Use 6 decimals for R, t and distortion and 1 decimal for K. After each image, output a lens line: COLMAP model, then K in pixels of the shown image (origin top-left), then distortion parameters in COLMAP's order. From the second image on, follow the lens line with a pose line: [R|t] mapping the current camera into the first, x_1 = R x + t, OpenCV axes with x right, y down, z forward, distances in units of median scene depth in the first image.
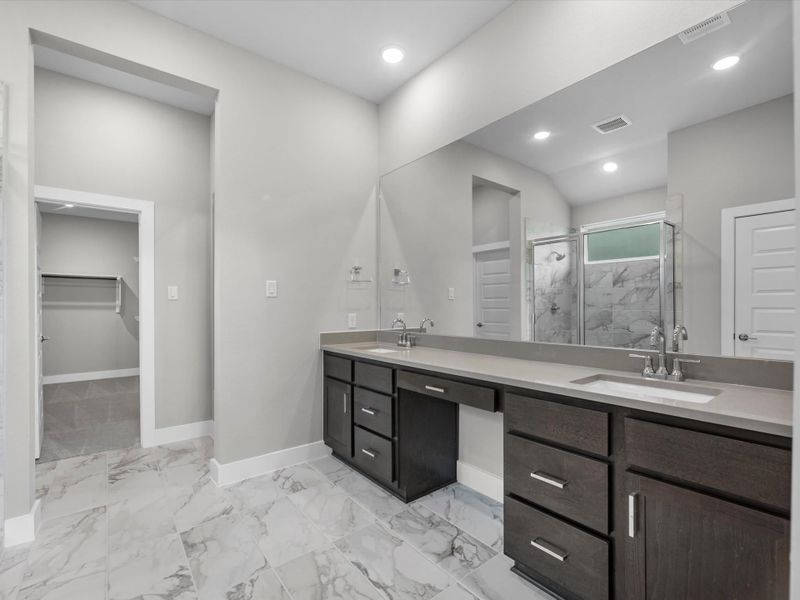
lens RADIAL K [[367.4, 0, 402.4], [0, 367.4, 309.0], [0, 0, 1]] dist [-0.001551, -0.000298]
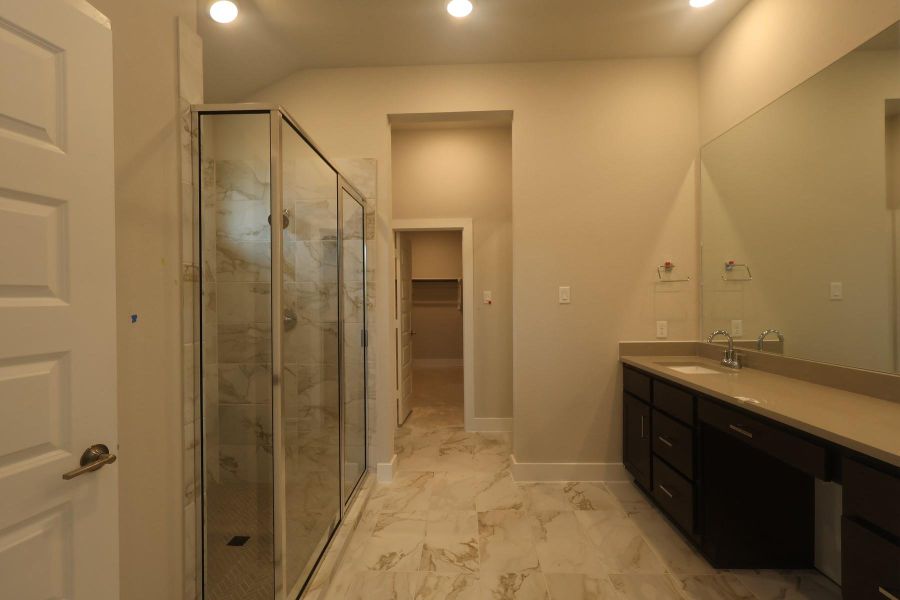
lens RADIAL K [[419.3, 0, 447.7], [0, 419.3, 299.9], [0, 0, 1]] dist [-0.001385, -0.000106]
pose [[0.757644, -0.006589, -0.652635, 0.144927], [0.007649, 0.999970, -0.001217, -0.044846], [0.652624, -0.004070, 0.757671, -0.048602]]
